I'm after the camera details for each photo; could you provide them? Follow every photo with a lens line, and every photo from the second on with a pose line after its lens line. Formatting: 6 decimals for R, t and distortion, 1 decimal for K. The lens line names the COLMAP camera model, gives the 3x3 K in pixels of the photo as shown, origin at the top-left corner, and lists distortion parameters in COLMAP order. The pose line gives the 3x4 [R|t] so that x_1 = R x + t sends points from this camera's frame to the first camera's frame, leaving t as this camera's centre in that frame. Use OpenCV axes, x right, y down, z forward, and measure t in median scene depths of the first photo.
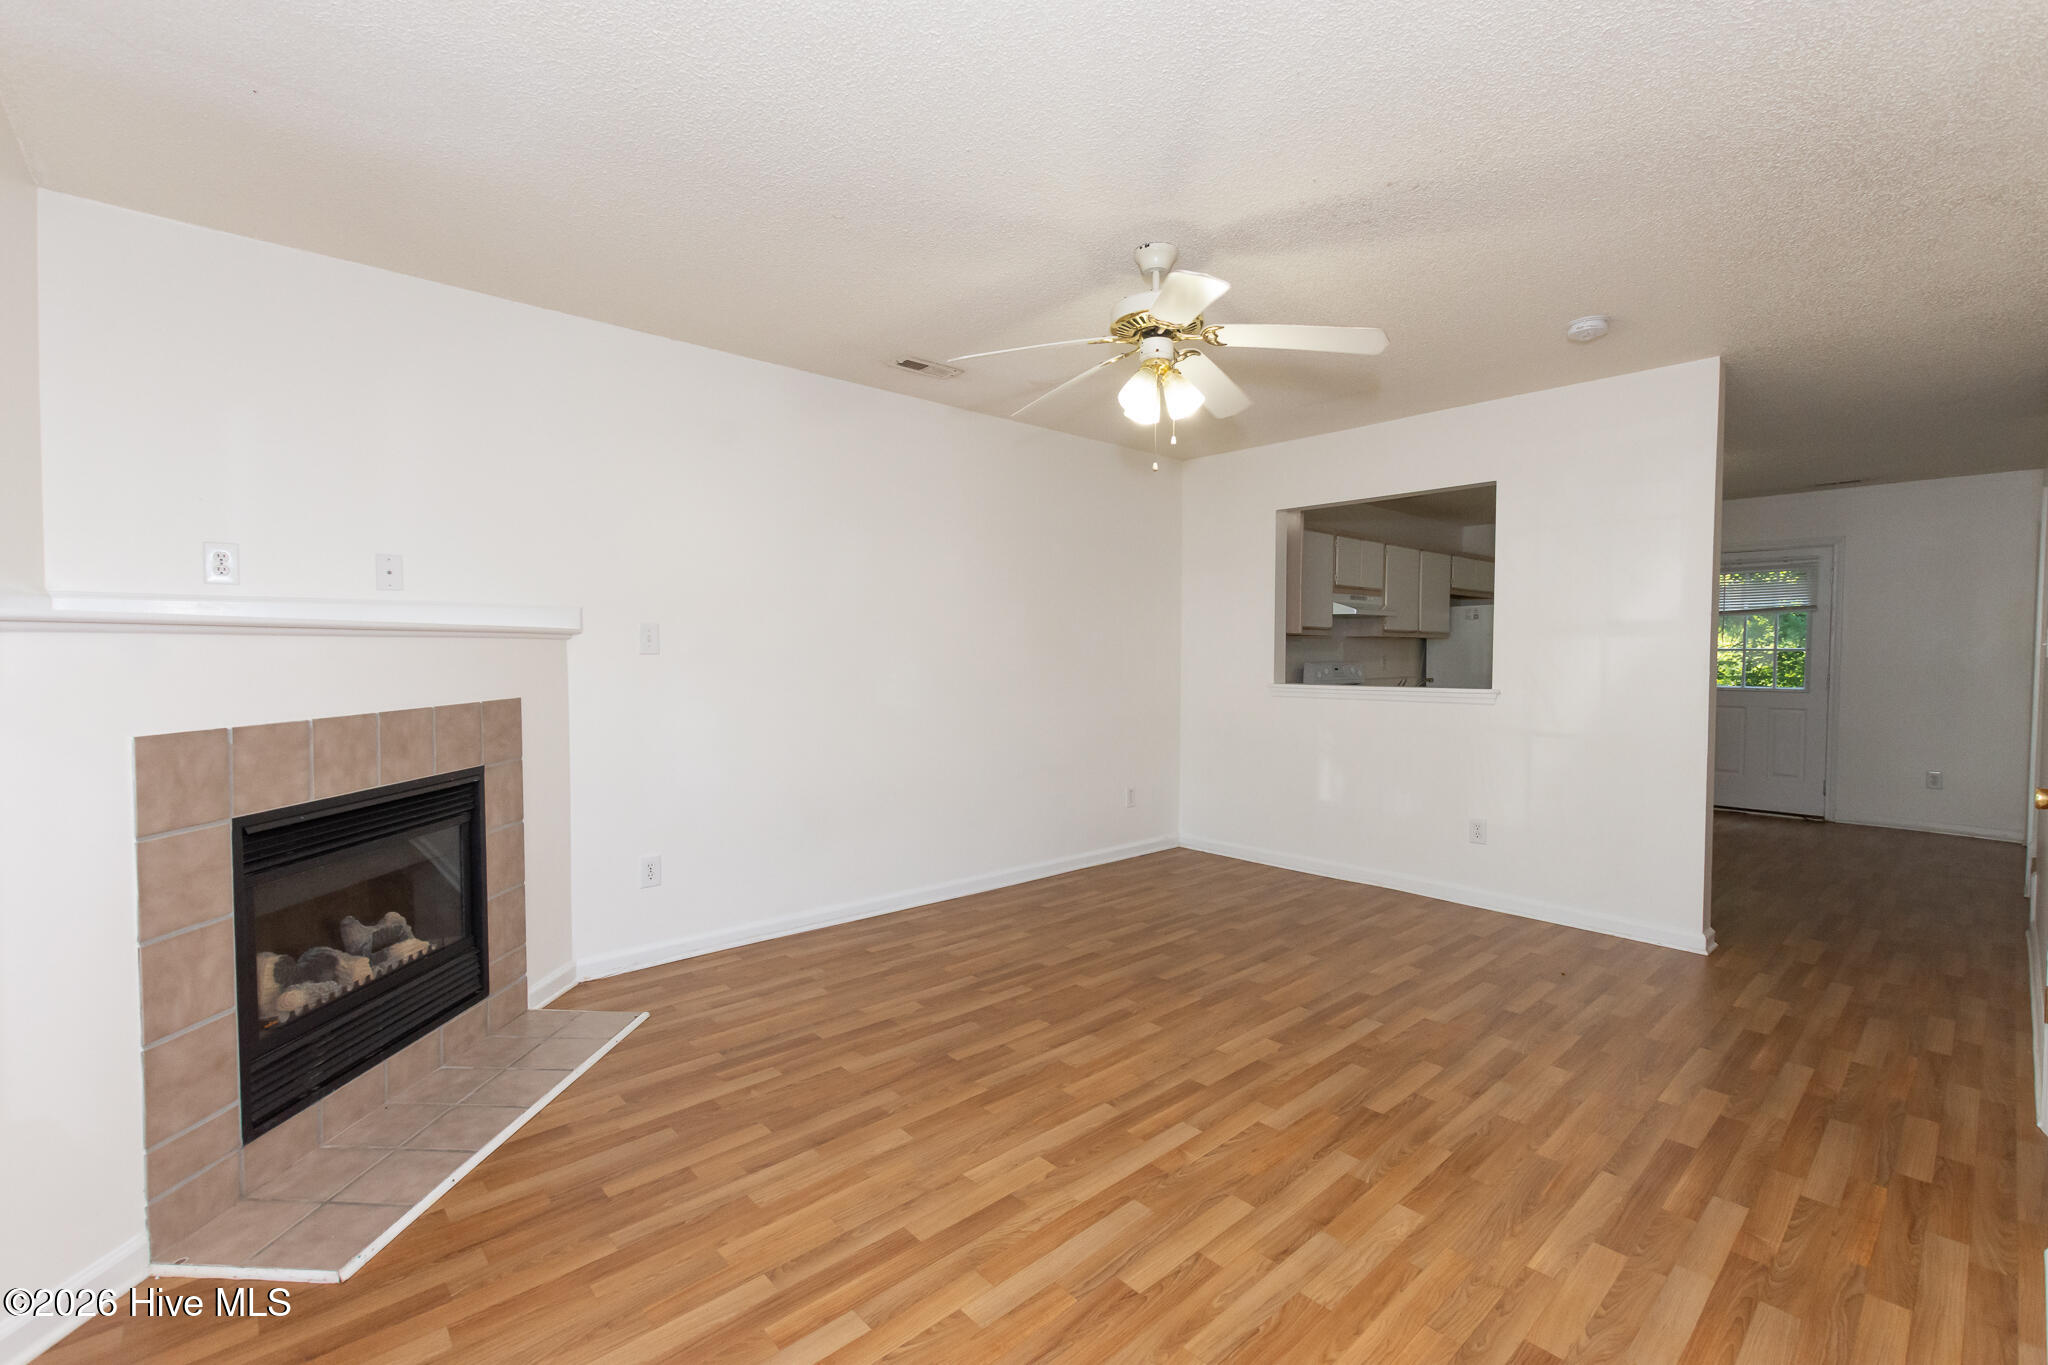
lens RADIAL K [[885.0, 0, 1038.7], [0, 885.0, 668.8], [0, 0, 1]] dist [0.007852, 0.000643]
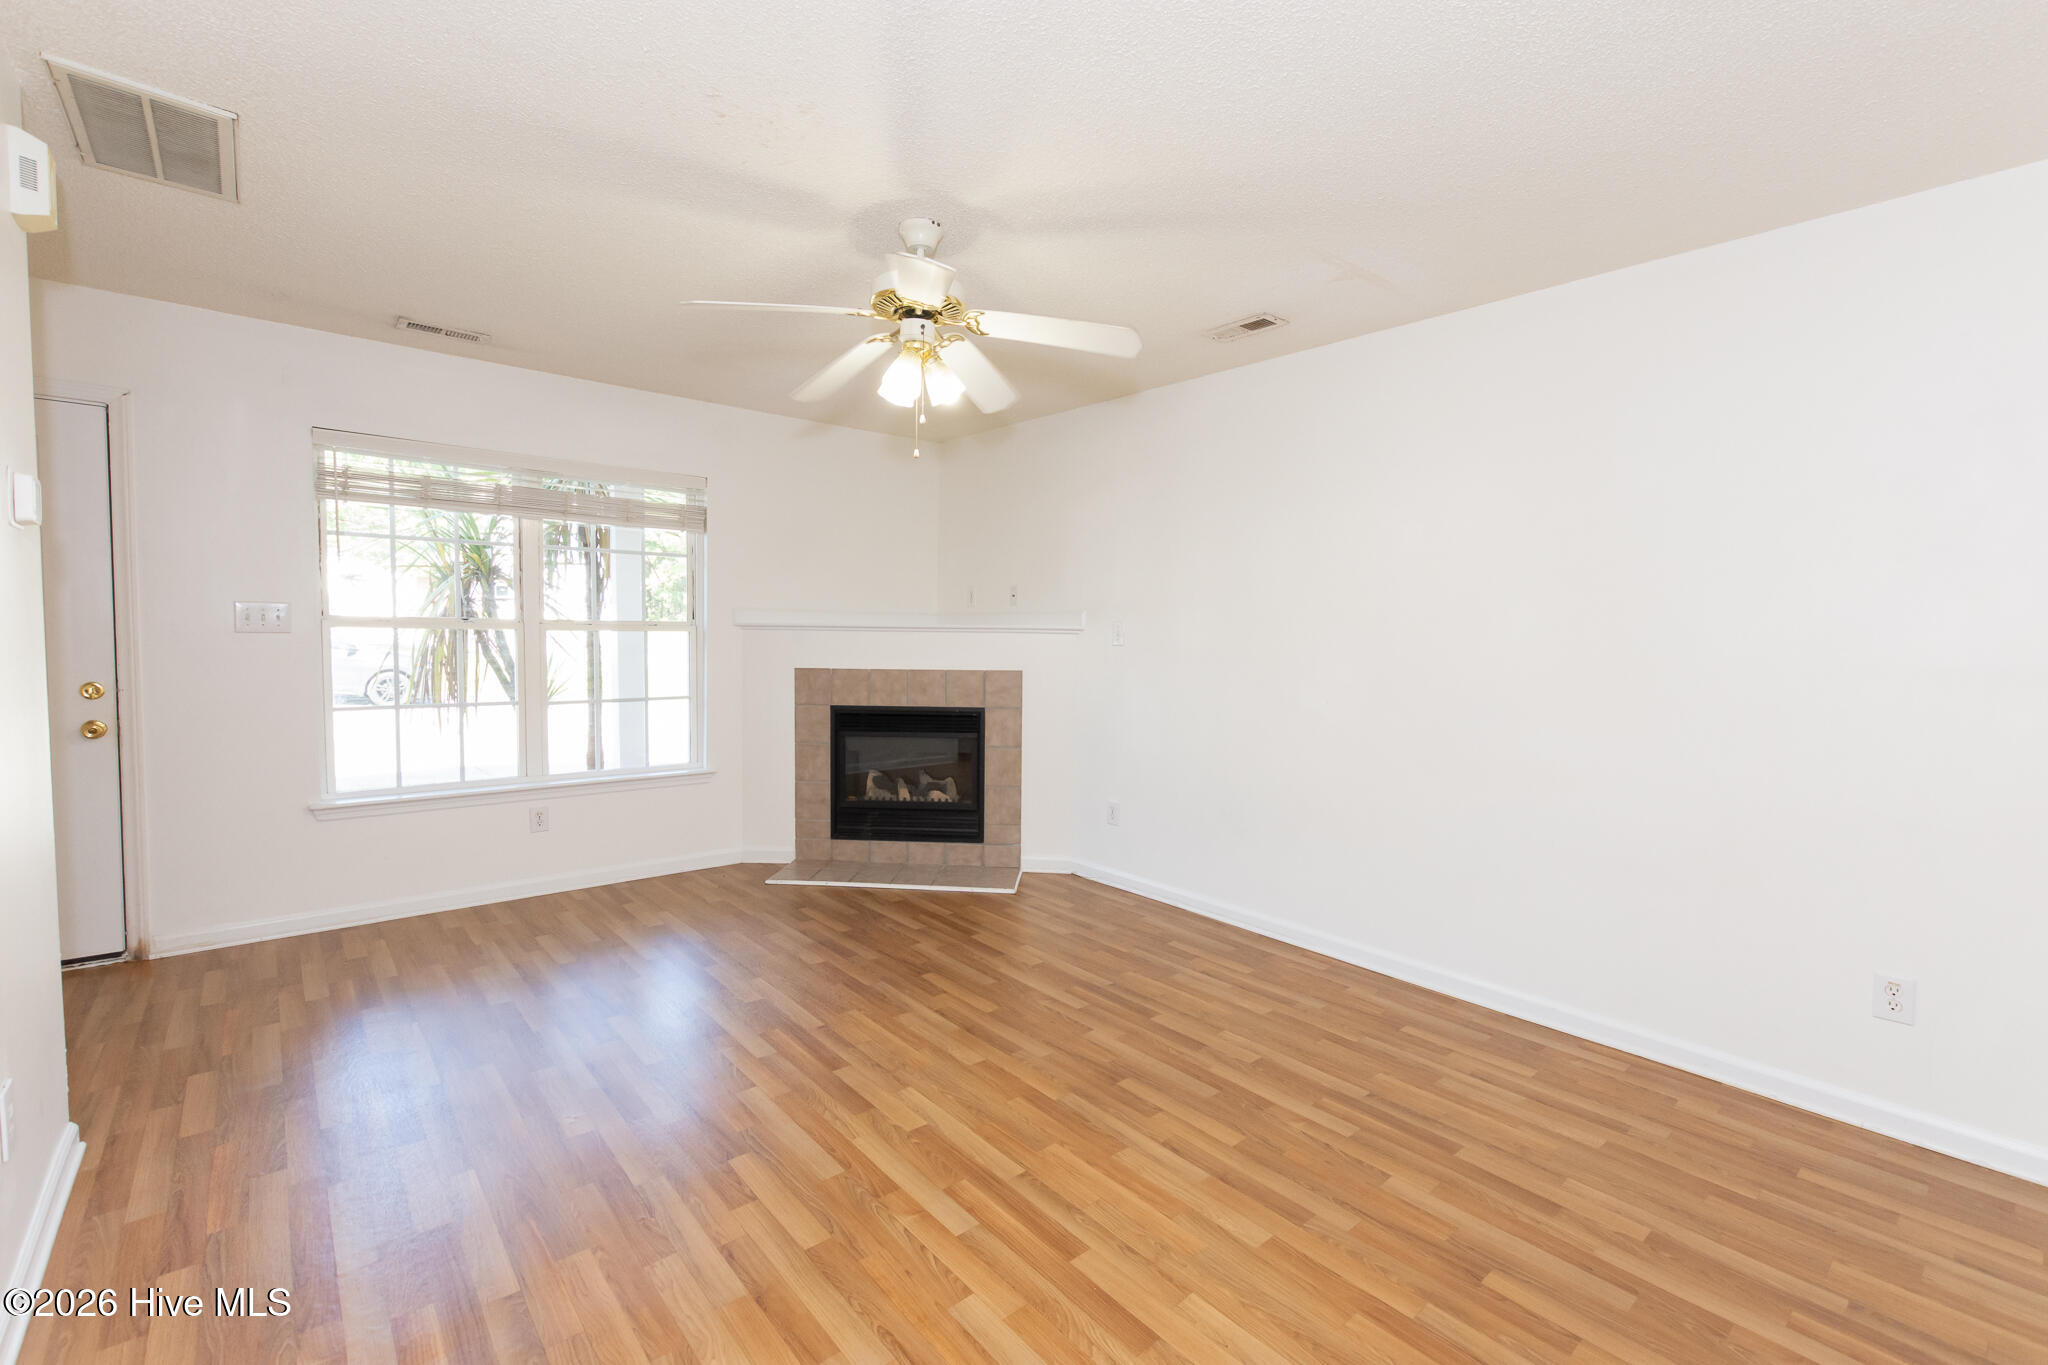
lens RADIAL K [[885.0, 0, 1011.7], [0, 885.0, 677.3], [0, 0, 1]] dist [0.007852, 0.000643]
pose [[-0.035952, 0.047892, -0.998205, 1.209434], [-0.039164, 0.998016, 0.049293, -0.039761], [0.998586, 0.040865, -0.034005, 1.256202]]
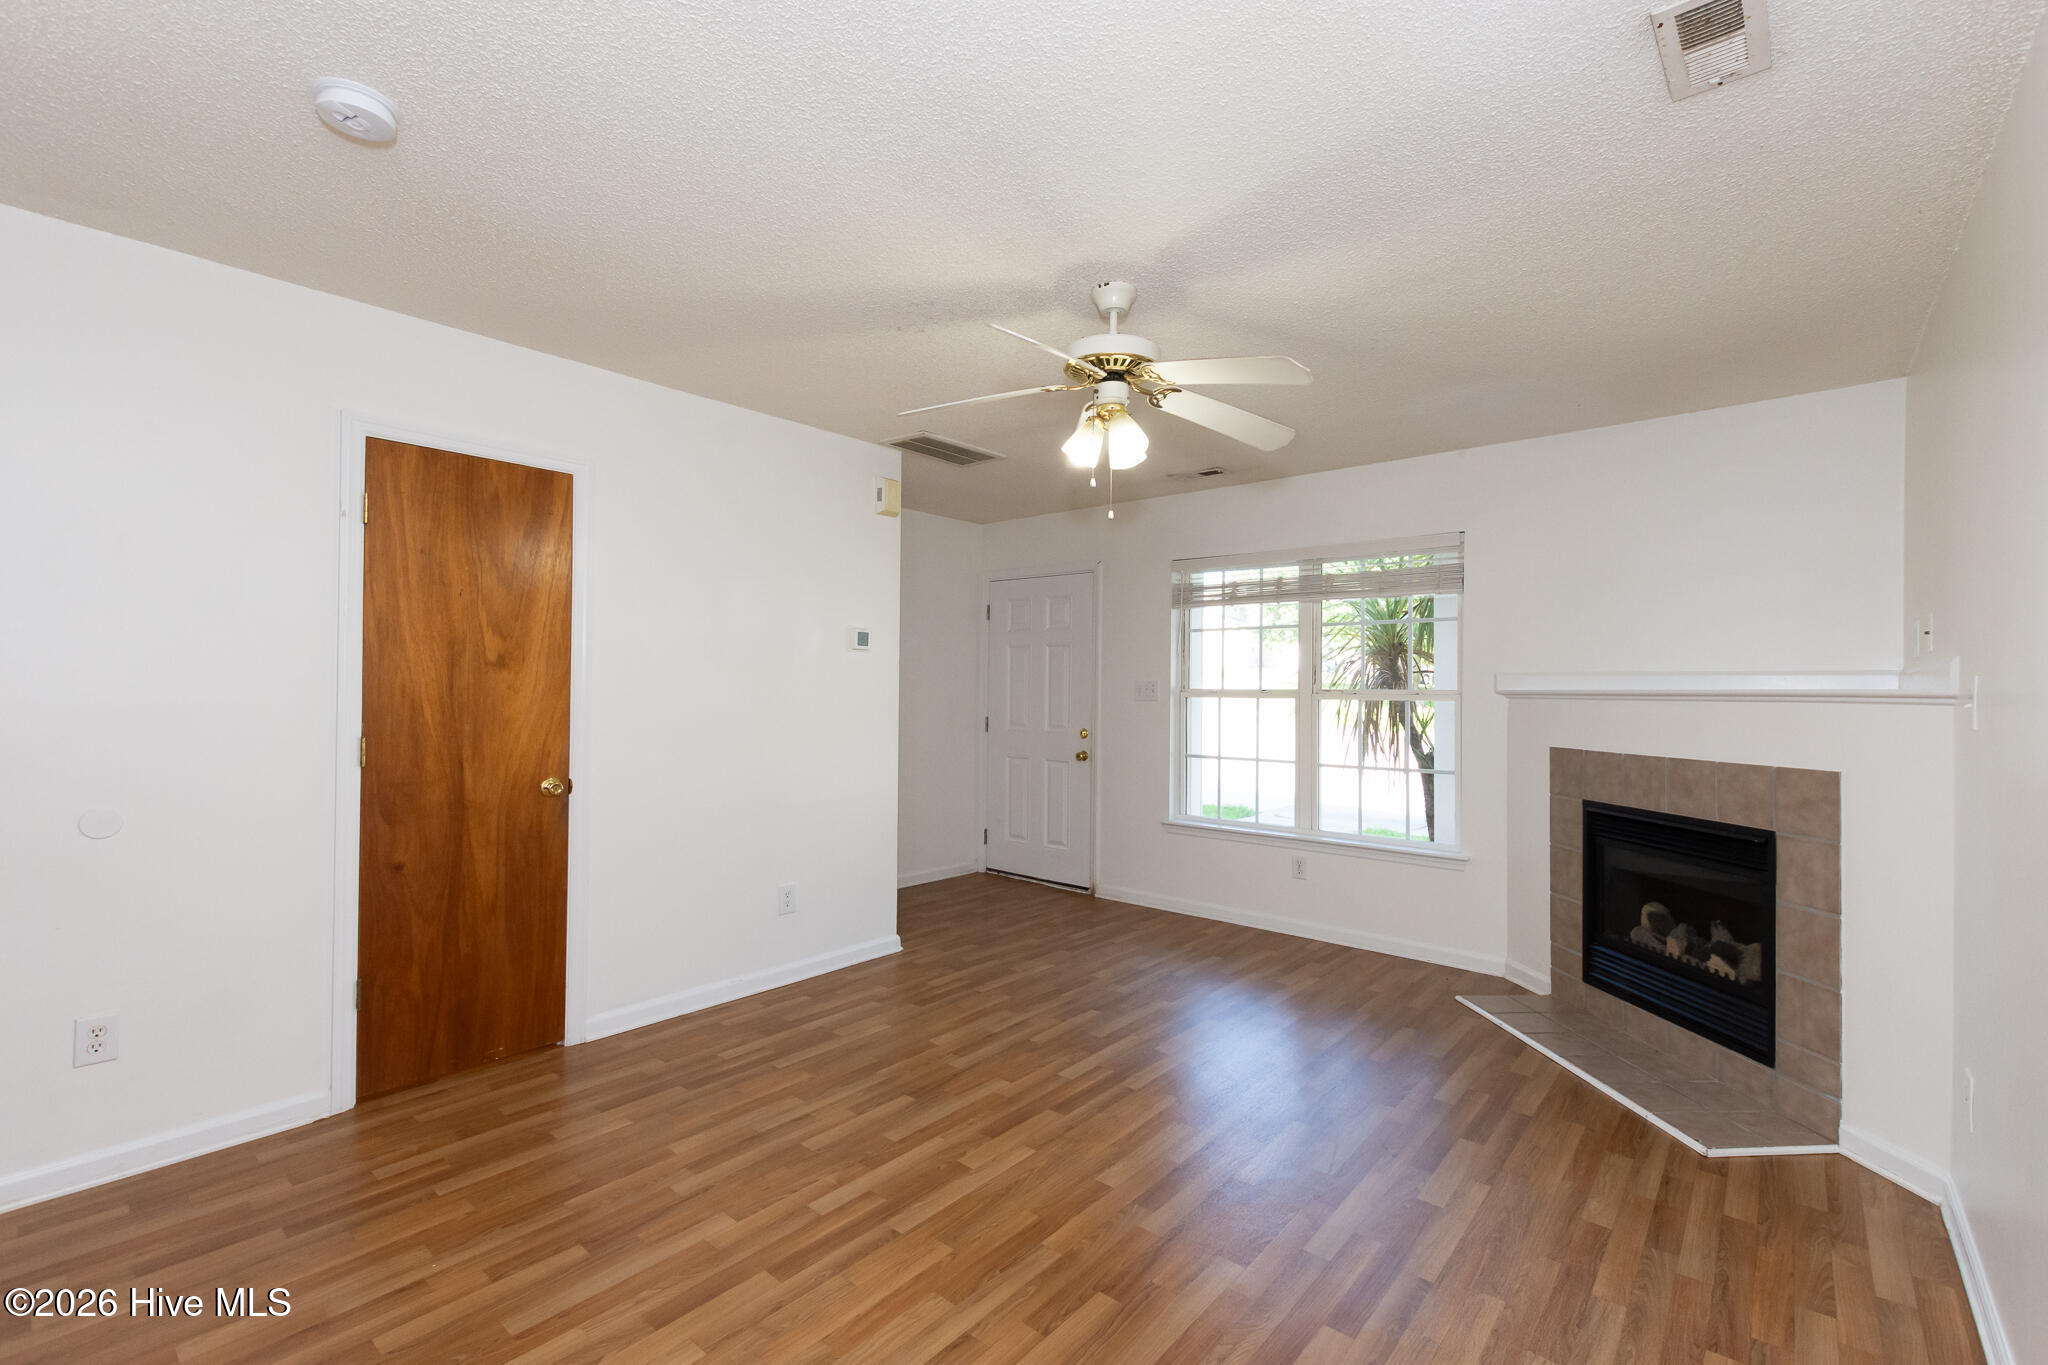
lens RADIAL K [[885.0, 0, 1042.4], [0, 885.0, 679.6], [0, 0, 1]] dist [0.007852, 0.000643]
pose [[-0.991533, -0.011530, -0.129340, 0.353475], [-0.013230, 0.999837, 0.012299, -0.069583], [0.129177, 0.013906, -0.991524, 2.125308]]
